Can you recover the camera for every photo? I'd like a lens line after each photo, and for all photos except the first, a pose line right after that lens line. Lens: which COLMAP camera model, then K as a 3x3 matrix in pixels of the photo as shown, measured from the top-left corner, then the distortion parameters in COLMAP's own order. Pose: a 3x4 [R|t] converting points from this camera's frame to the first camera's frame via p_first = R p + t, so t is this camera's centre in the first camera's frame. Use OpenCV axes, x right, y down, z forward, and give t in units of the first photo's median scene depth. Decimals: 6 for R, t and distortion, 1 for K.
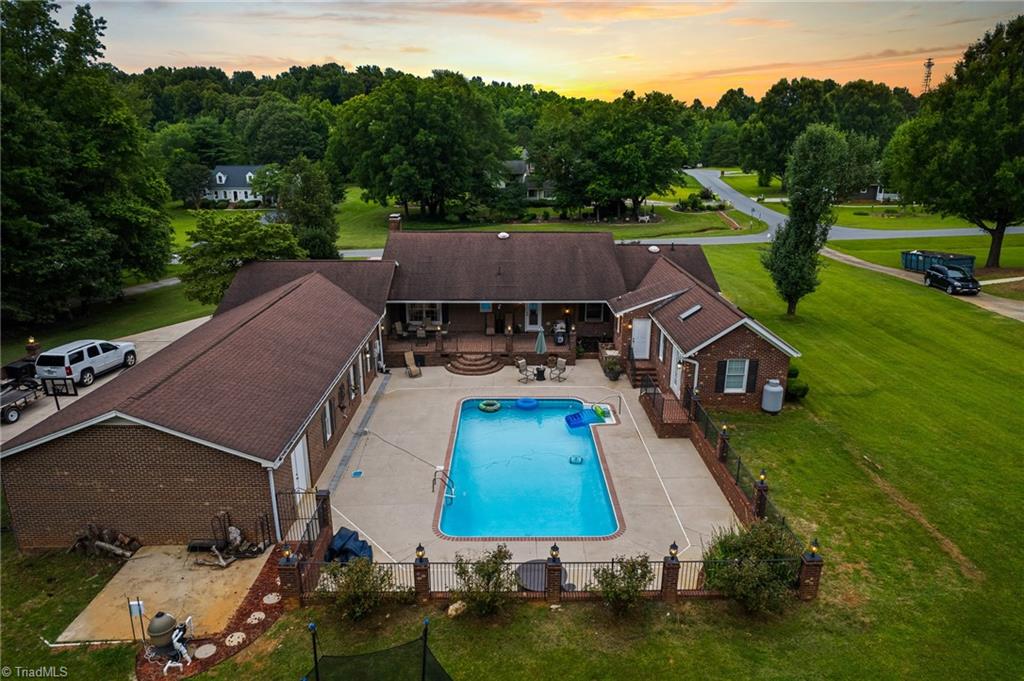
lens RADIAL K [[641.4, 0, 512.0], [0, 641.4, 340.5], [0, 0, 1]] dist [-0.066828, 0.055086]
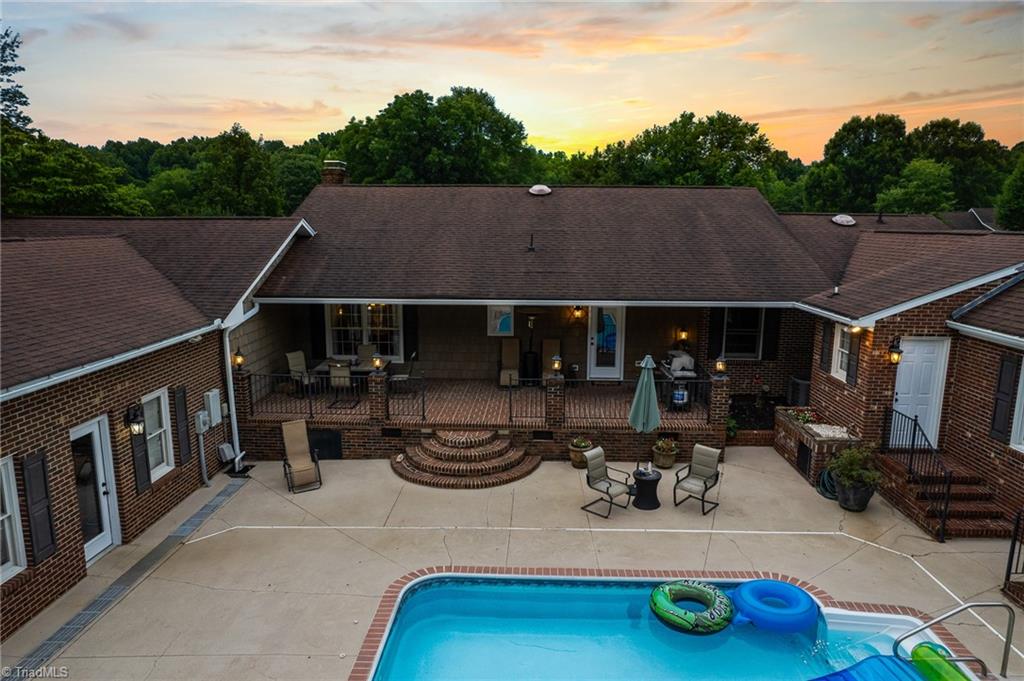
lens RADIAL K [[641.4, 0, 512.0], [0, 641.4, 340.5], [0, 0, 1]] dist [-0.066828, 0.055086]
pose [[0.998947, 0.009119, -0.044958, -0.013484], [-0.014406, 0.992824, -0.118715, 0.012973], [0.043552, 0.119238, 0.991910, 0.604297]]
